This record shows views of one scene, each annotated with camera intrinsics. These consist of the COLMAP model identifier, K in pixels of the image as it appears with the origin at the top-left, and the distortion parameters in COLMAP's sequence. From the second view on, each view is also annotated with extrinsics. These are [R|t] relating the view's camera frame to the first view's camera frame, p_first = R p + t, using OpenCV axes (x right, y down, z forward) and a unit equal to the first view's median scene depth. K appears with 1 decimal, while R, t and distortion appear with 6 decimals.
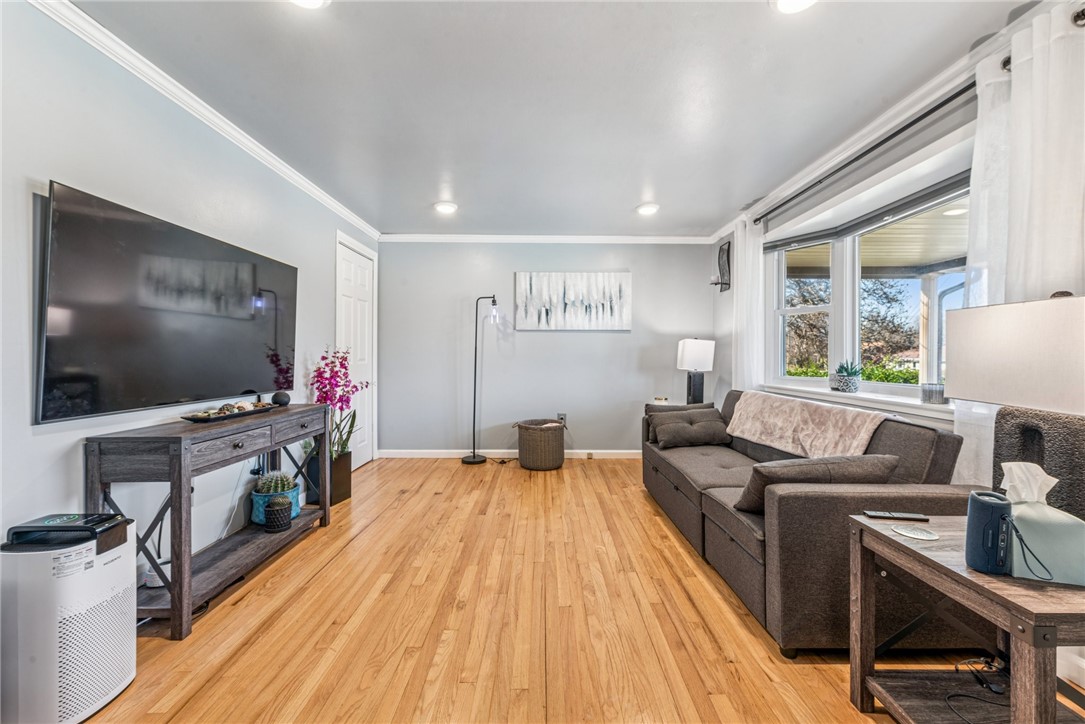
lens RADIAL K [[430.8, 0, 545.4], [0, 430.8, 359.9], [0, 0, 1]] dist [0.004129, 0.000210]
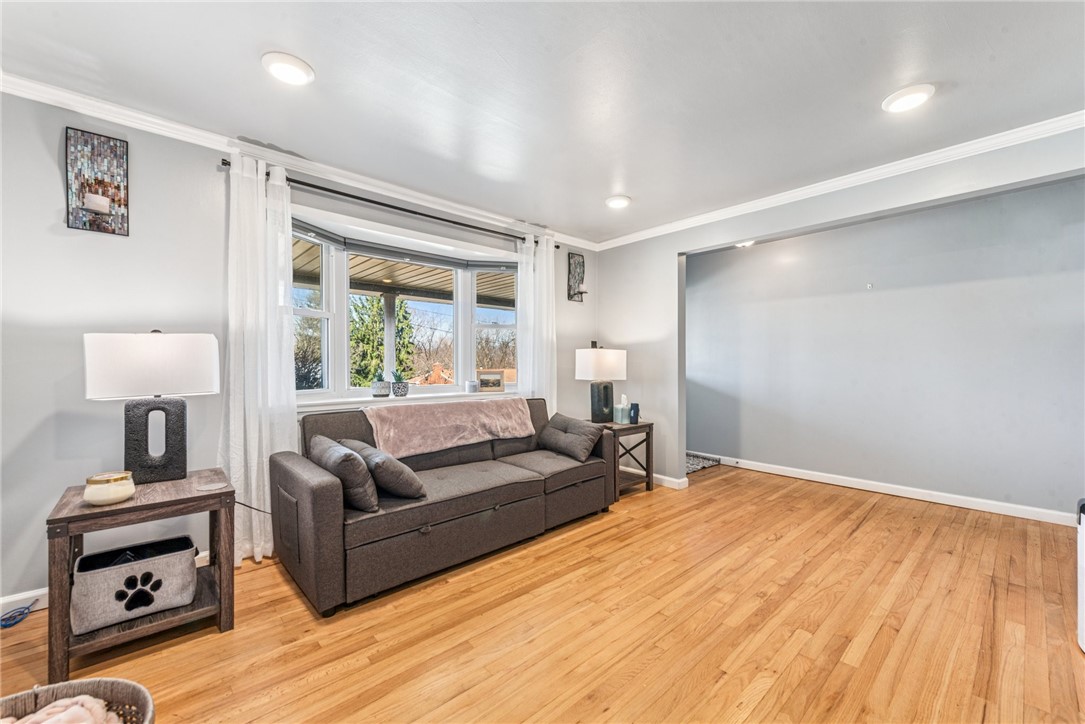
lens RADIAL K [[430.8, 0, 546.5], [0, 430.8, 358.7], [0, 0, 1]] dist [0.004129, 0.000210]
pose [[-0.663744, 0.001525, 0.747958, -0.594936], [0.005290, 0.999982, 0.002656, -0.037998], [-0.747941, 0.005719, -0.663741, 1.935326]]
